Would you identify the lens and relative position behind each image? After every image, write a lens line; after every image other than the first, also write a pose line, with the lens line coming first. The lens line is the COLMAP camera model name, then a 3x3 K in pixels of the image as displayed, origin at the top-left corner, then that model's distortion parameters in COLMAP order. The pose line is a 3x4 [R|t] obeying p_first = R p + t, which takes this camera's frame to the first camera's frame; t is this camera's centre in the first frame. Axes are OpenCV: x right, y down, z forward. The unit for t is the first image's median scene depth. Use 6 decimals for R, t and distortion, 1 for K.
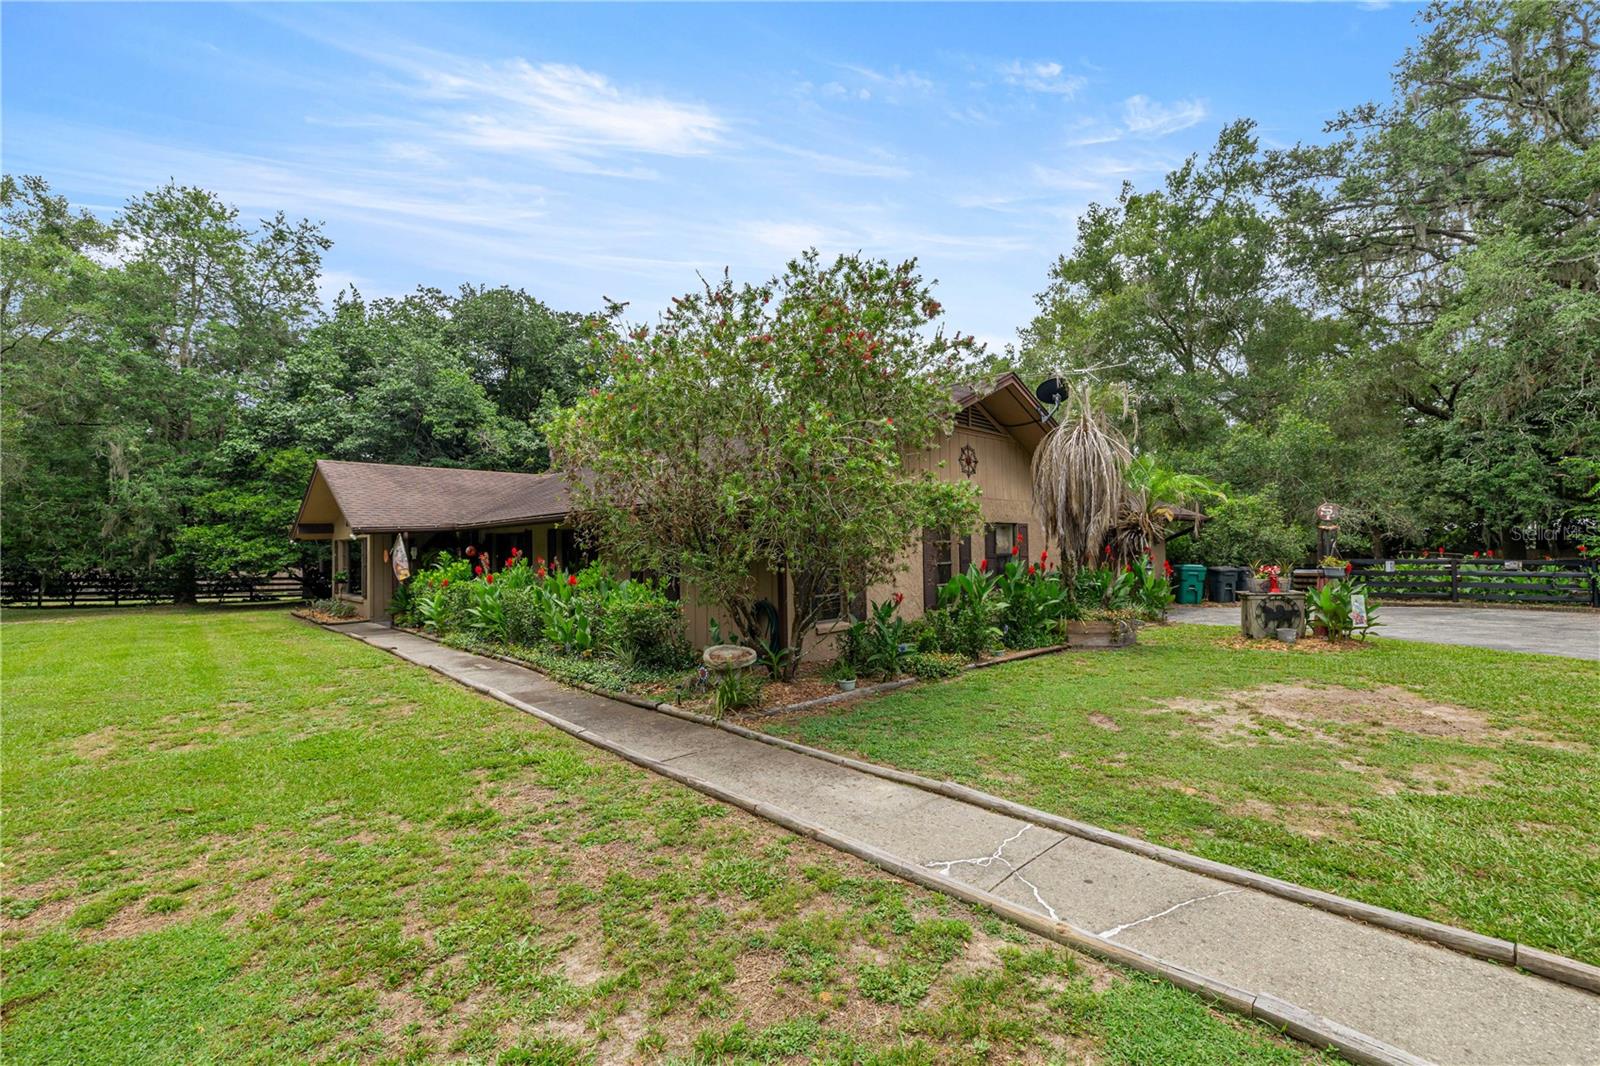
lens RADIAL K [[673.0, 0, 801.6], [0, 673.0, 537.9], [0, 0, 1]] dist [0.001520, -0.000576]
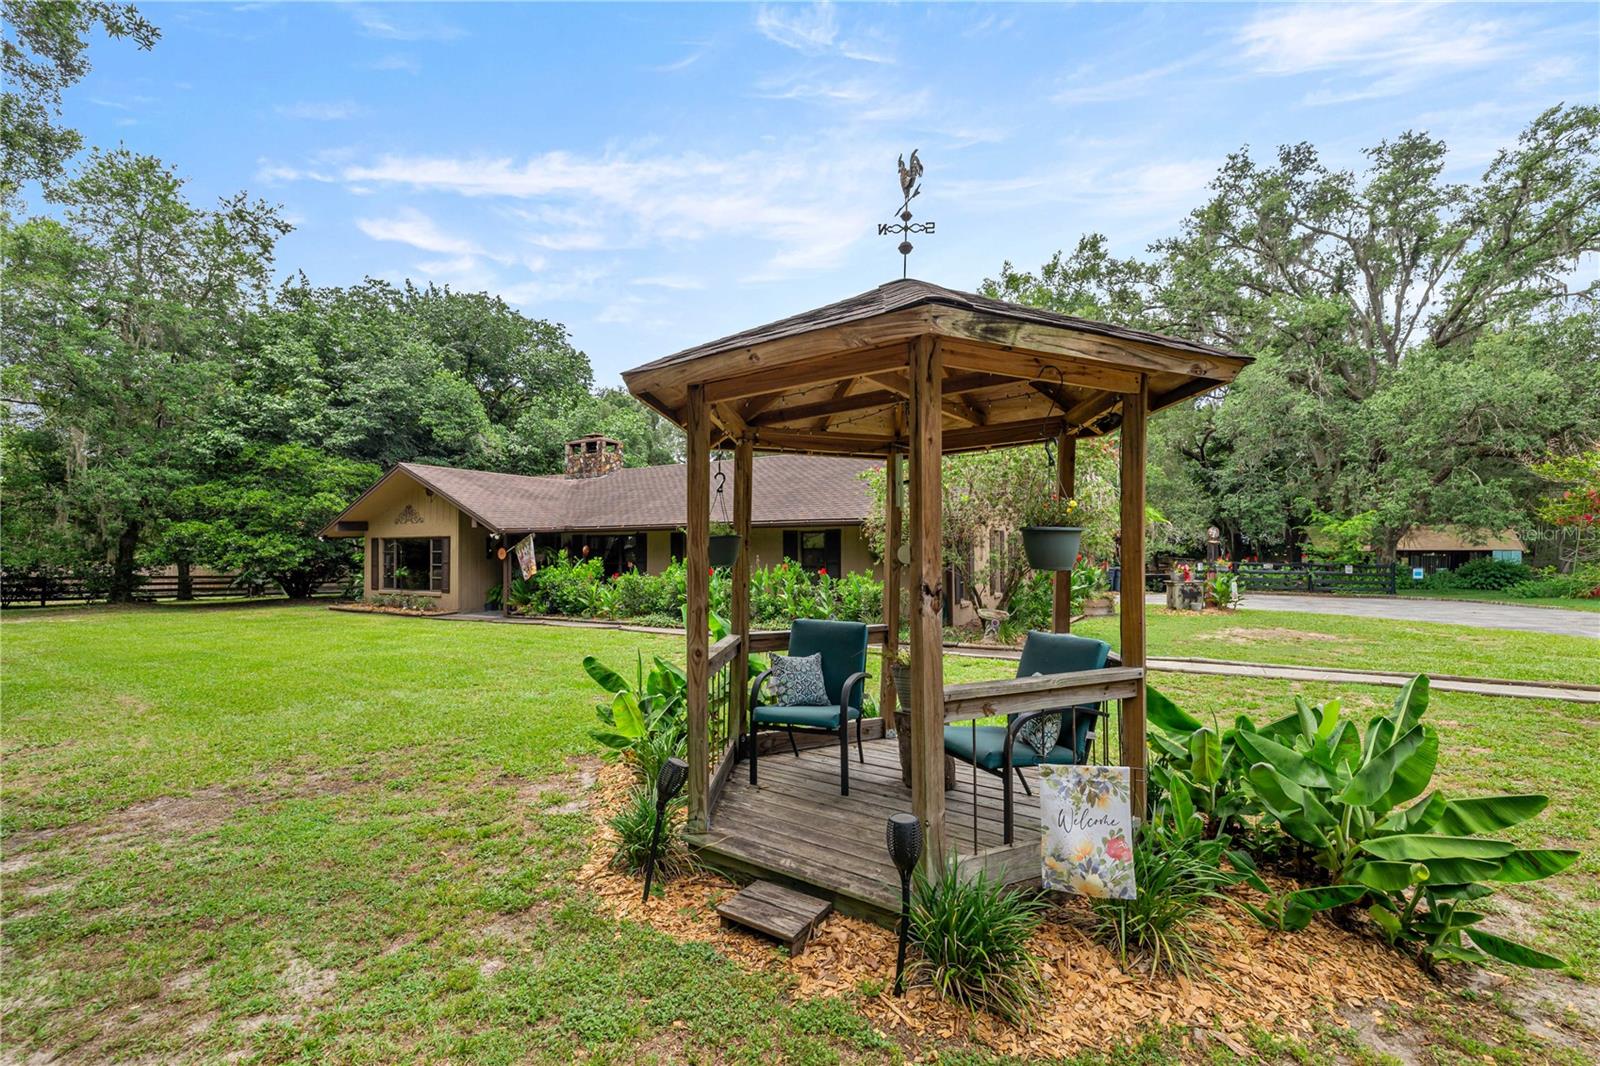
lens RADIAL K [[673.0, 0, 801.5], [0, 673.0, 537.9], [0, 0, 1]] dist [0.001520, -0.000576]
pose [[0.962353, 0.015051, 0.271384, -0.279672], [-0.014507, 0.999887, -0.004011, -0.001813], [-0.271414, -0.000077, 0.962463, -0.138770]]
